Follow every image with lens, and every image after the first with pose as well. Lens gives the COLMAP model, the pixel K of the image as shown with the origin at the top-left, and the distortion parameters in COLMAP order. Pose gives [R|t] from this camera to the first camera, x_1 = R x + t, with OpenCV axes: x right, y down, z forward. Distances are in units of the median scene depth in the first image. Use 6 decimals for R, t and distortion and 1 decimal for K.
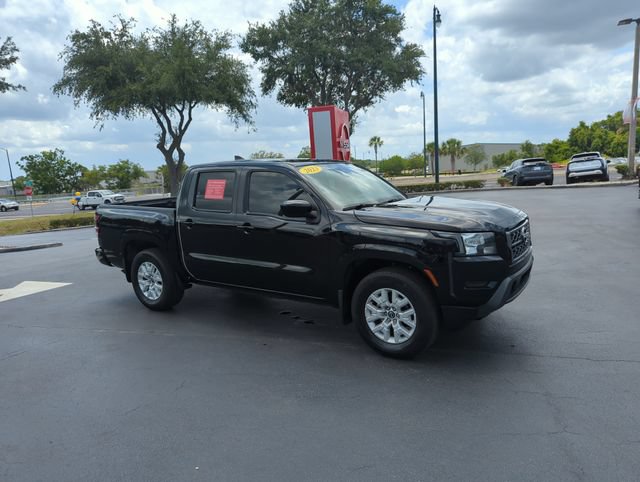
lens RADIAL K [[454.7, 0, 328.8], [0, 454.7, 247.3], [0, 0, 1]] dist [0.048957, -0.040118]
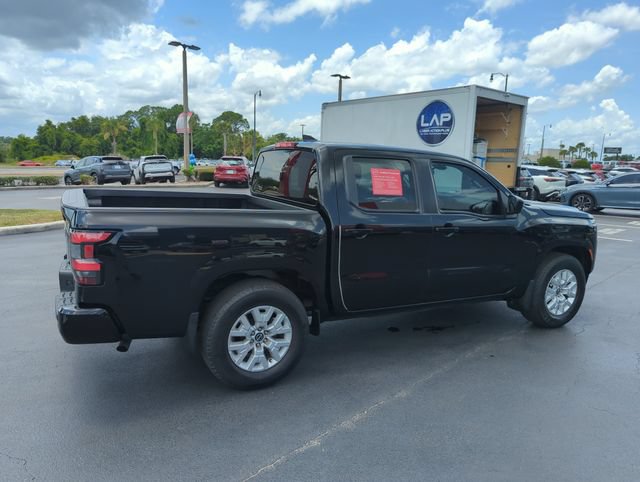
lens RADIAL K [[454.7, 0, 313.8], [0, 454.7, 243.1], [0, 0, 1]] dist [0.048957, -0.040118]
pose [[0.490367, -0.086285, 0.867234, -0.206065], [0.093868, 0.994527, 0.045874, -0.015960], [-0.866446, 0.058911, 0.495783, 0.160098]]
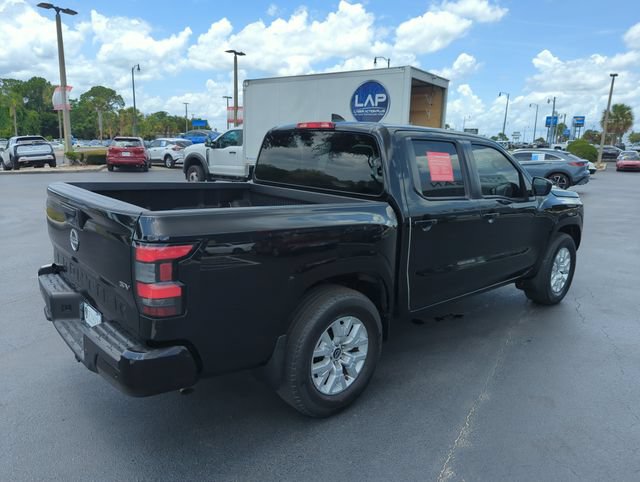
lens RADIAL K [[454.7, 0, 313.5], [0, 454.7, 241.3], [0, 0, 1]] dist [0.048957, -0.040118]
pose [[0.262799, -0.140735, 0.954531, -0.206771], [0.127848, 0.985661, 0.110126, -0.025284], [-0.956343, 0.093094, 0.277023, 0.215987]]
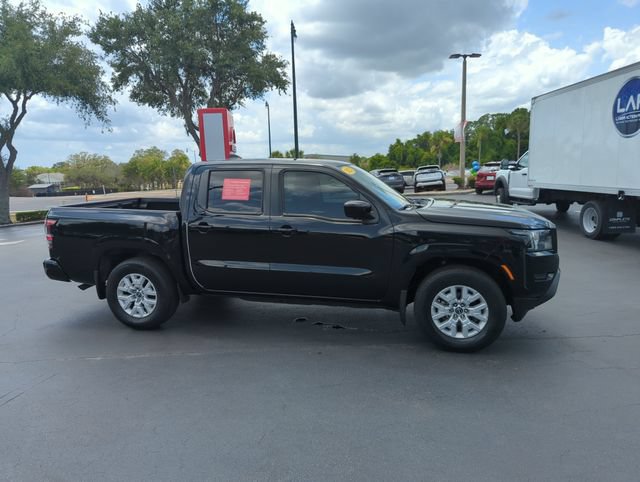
lens RADIAL K [[454.7, 0, 312.7], [0, 454.7, 241.0], [0, 0, 1]] dist [0.048957, -0.040118]
pose [[0.946768, -0.022756, 0.321112, -0.086153], [0.032156, 0.999195, -0.024000, 0.000573], [-0.320308, 0.033048, 0.946737, 0.019407]]
